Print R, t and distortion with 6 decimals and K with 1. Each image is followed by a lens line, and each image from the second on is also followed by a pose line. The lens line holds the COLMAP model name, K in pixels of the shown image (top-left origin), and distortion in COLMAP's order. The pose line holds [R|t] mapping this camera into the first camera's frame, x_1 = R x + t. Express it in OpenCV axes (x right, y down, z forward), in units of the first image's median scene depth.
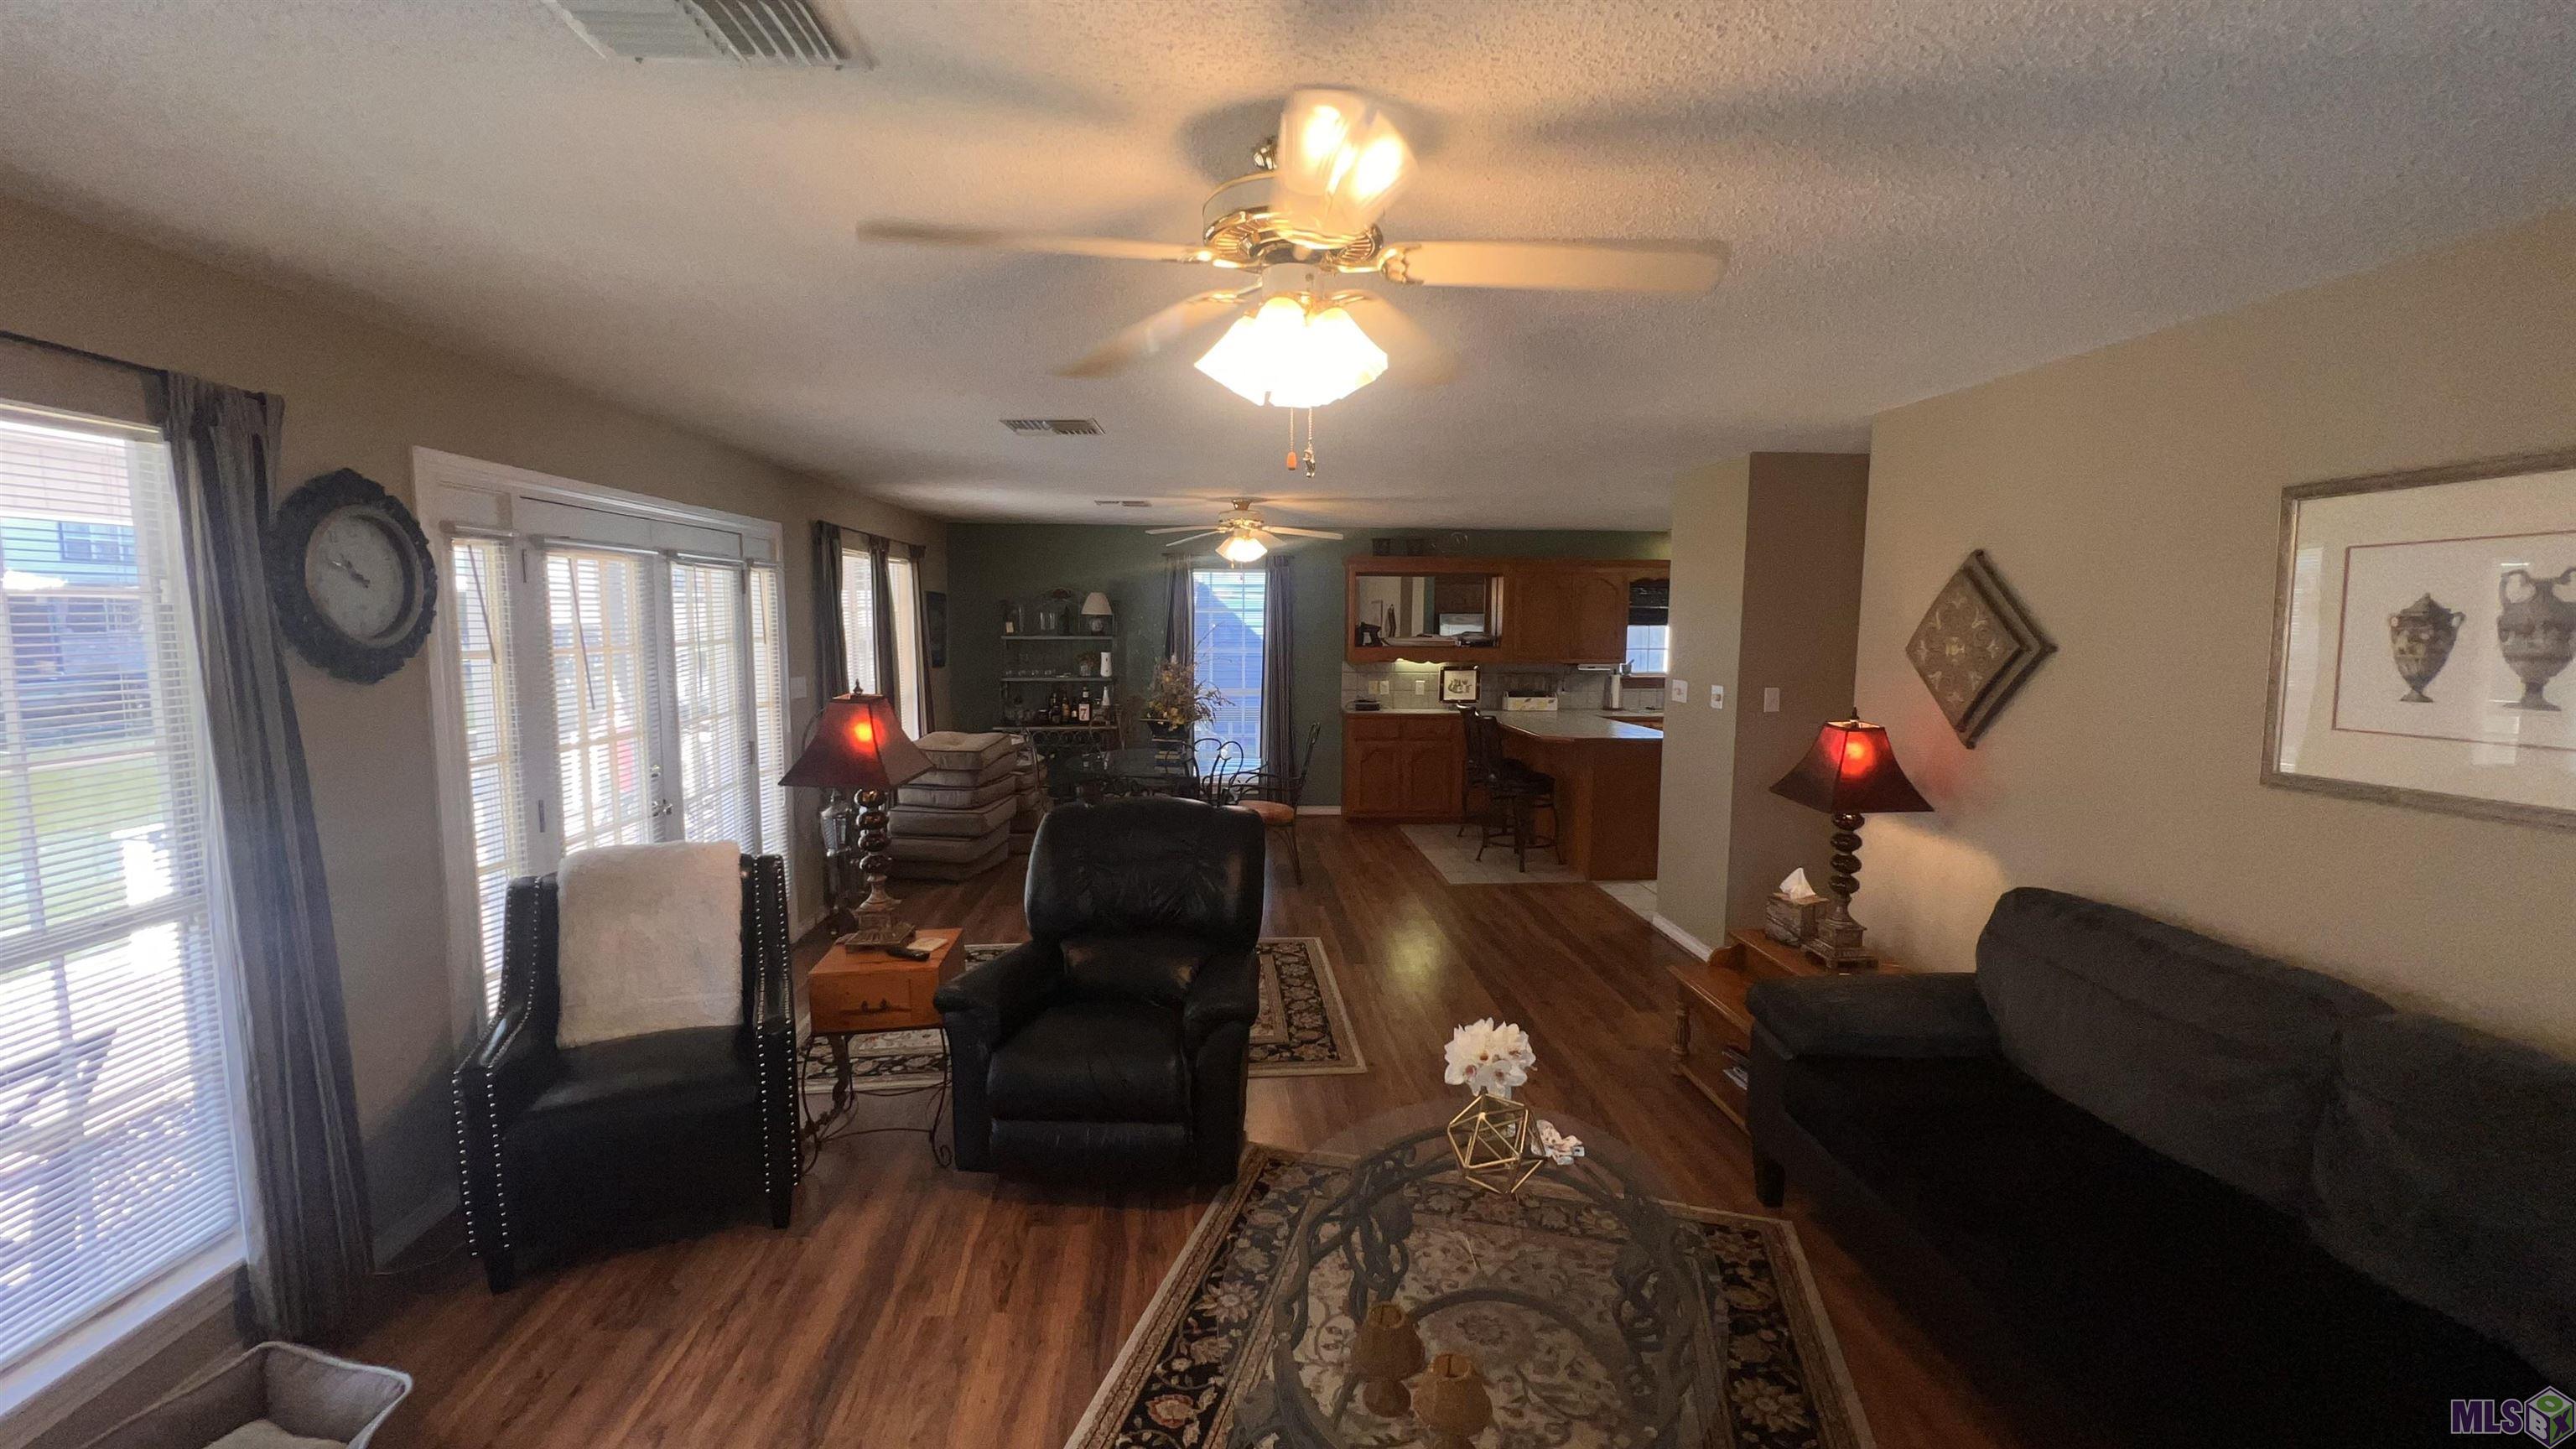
lens RADIAL K [[1034.6, 0, 1279.4], [0, 1034.6, 718.6], [0, 0, 1]] dist [-0.002715, 0.000660]
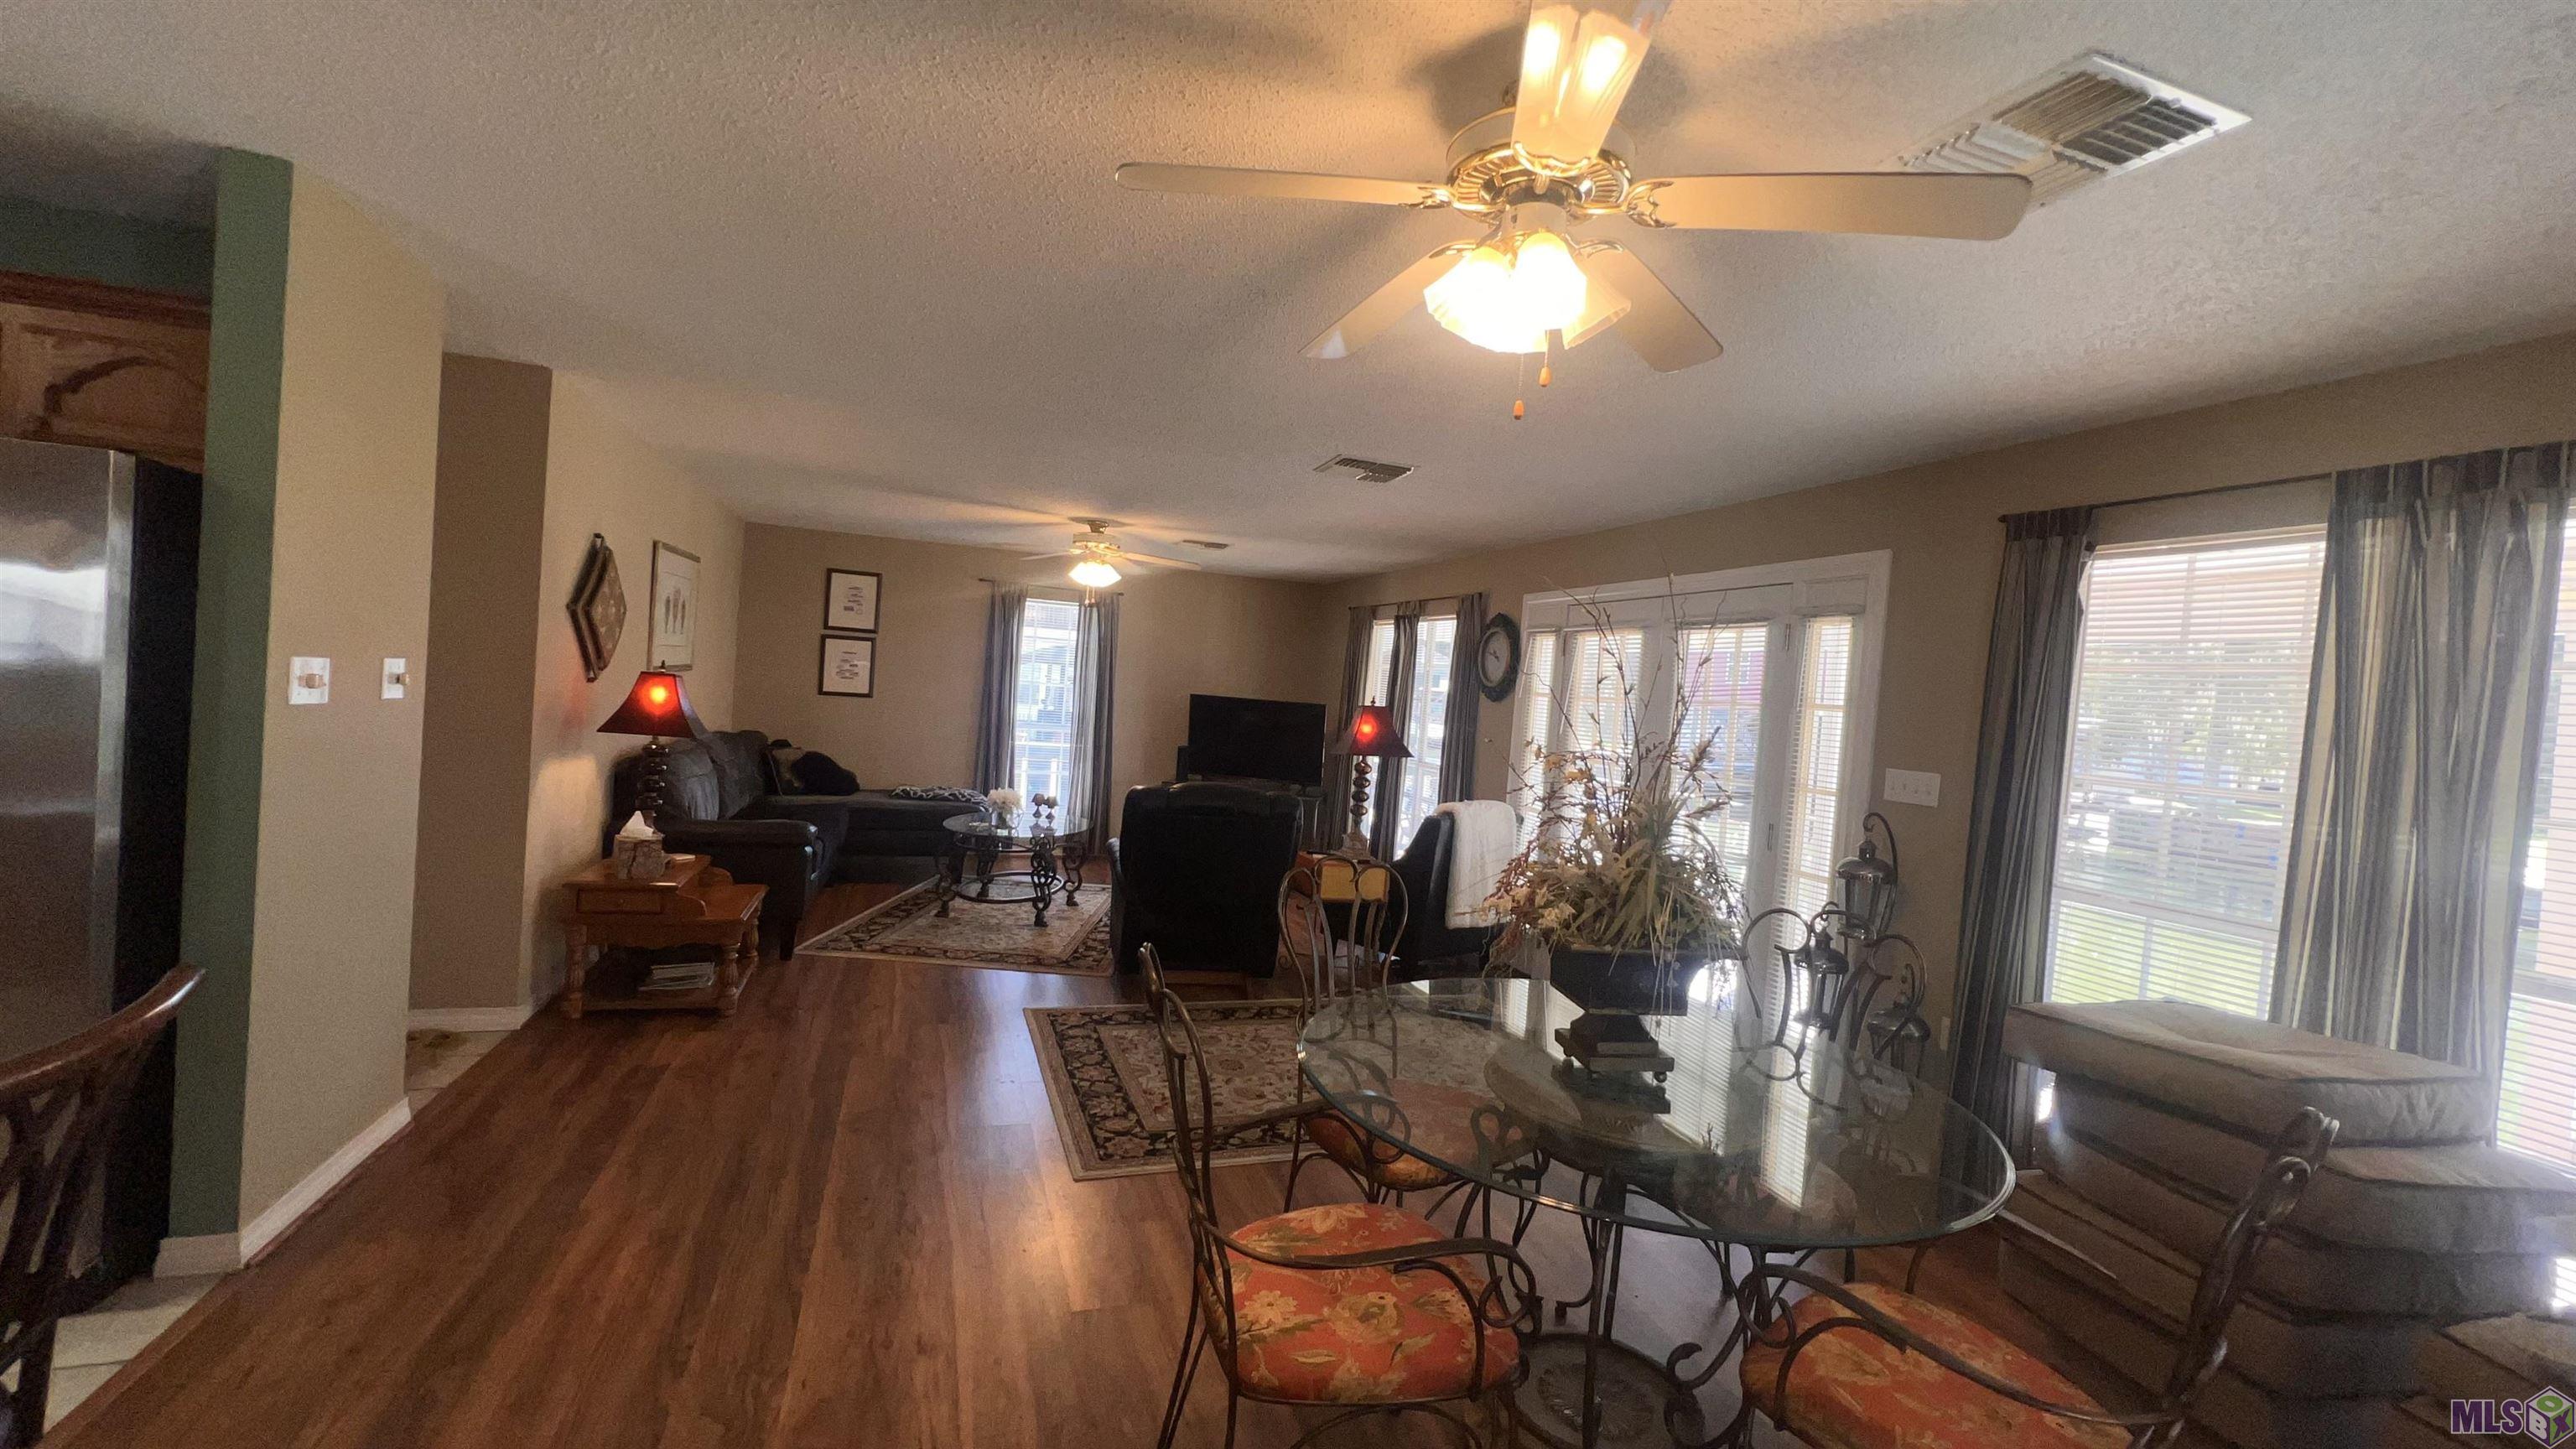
lens RADIAL K [[1034.6, 0, 1279.1], [0, 1034.6, 716.6], [0, 0, 1]] dist [-0.002715, 0.000660]
pose [[-0.962830, -0.073921, -0.259797, 0.135543], [-0.107031, 0.987502, 0.115691, -0.151853], [0.247998, 0.139198, -0.958708, 2.157664]]
